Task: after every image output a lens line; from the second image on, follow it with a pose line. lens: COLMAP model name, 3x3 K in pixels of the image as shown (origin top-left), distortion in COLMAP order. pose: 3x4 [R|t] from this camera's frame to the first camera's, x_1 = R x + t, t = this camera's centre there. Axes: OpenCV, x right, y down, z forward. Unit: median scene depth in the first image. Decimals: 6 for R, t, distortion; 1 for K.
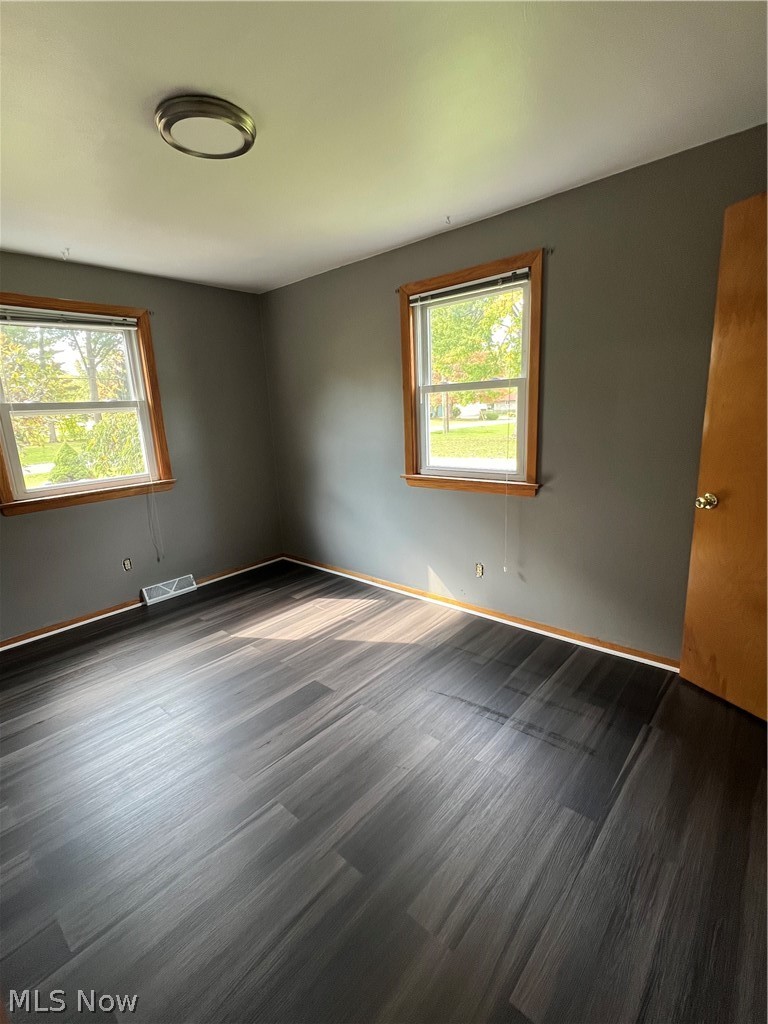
lens RADIAL K [[466.0, 0, 385.1], [0, 466.0, 512.6], [0, 0, 1]] dist [0.002026, 0.000193]
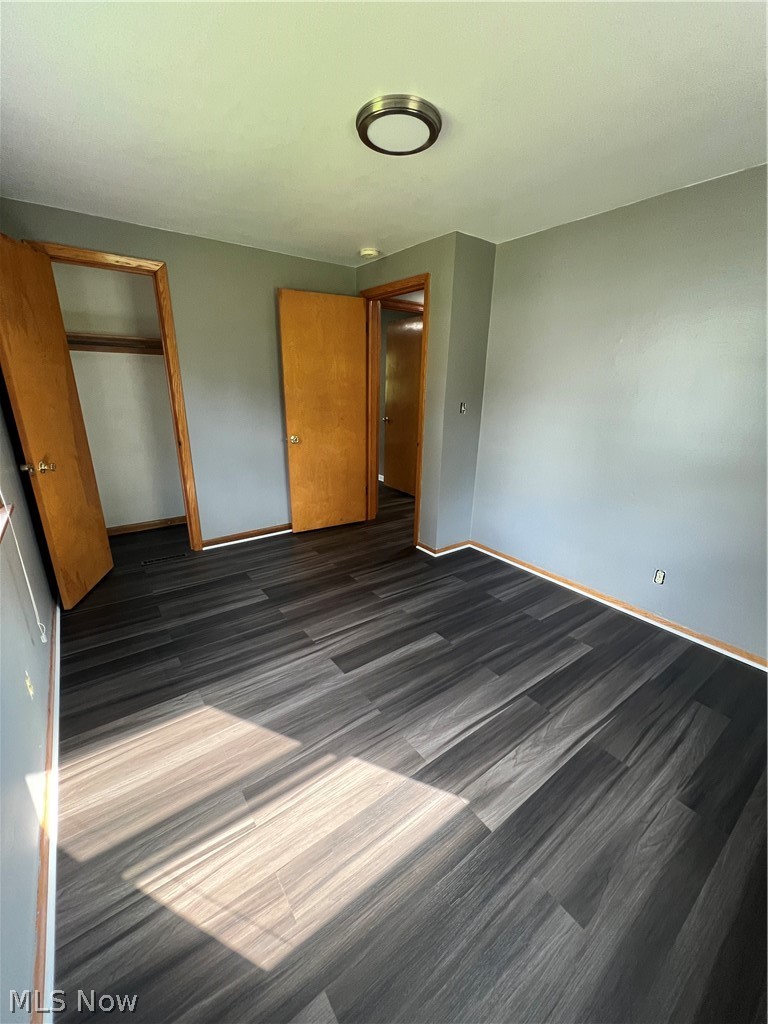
lens RADIAL K [[409.9, 0, 385.0], [0, 409.9, 514.7], [0, 0, 1]] dist [0.001546, 0.000058]
pose [[-0.976954, -0.034982, 0.210566, -0.336401], [0.075132, 0.866993, 0.492624, -0.283732], [-0.199792, 0.497091, -0.844384, 1.298774]]
